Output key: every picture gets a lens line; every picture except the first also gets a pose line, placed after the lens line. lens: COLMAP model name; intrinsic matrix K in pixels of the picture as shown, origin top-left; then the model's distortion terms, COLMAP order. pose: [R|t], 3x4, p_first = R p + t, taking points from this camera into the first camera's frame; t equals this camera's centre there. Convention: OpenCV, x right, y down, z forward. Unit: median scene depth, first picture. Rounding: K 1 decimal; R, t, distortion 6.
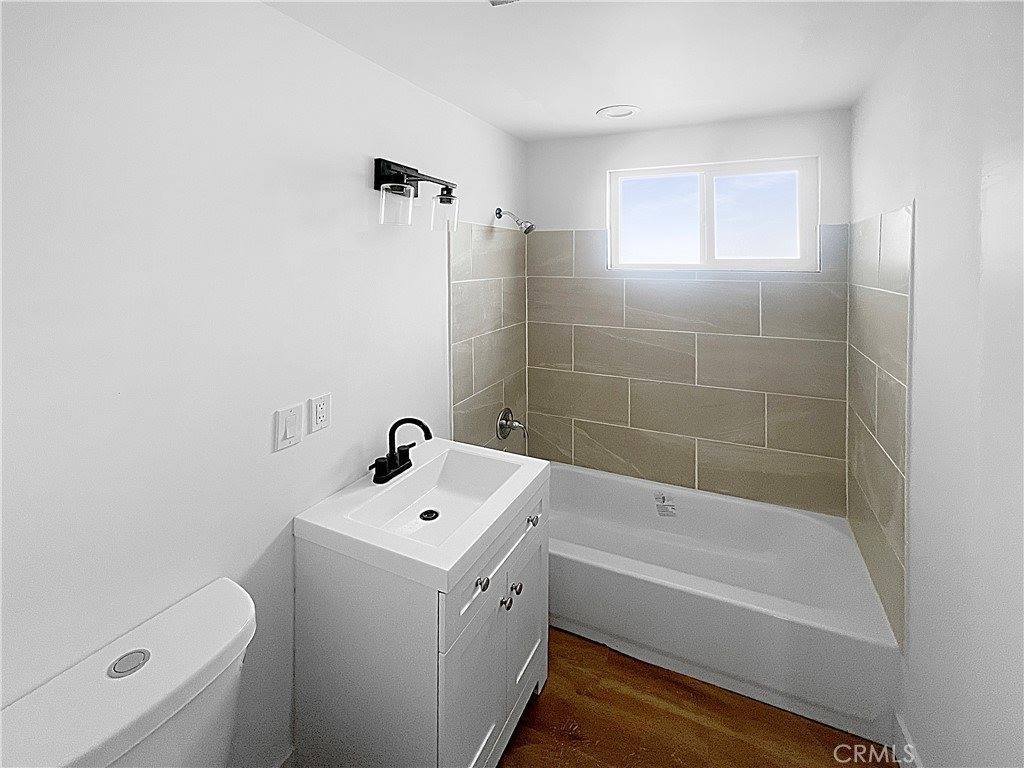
lens RADIAL K [[466.0, 0, 512.0], [0, 466.0, 384.0], [0, 0, 1]] dist [-0.002067, -0.000009]
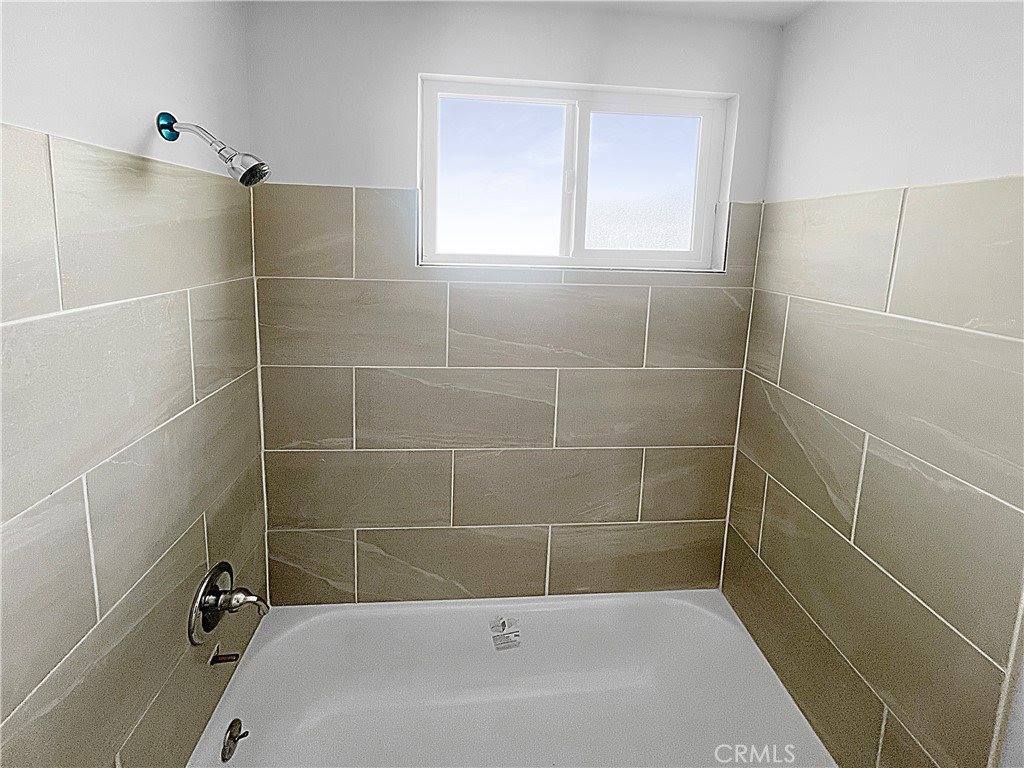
lens RADIAL K [[749.9, 0, 512.0], [0, 749.9, 384.0], [0, 0, 1]] dist [0.006759, 0.003294]
pose [[0.937749, -0.029072, 0.346094, 0.006533], [0.052295, 0.996949, -0.057951, -0.042364], [-0.343353, 0.072443, 0.936408, 0.136333]]
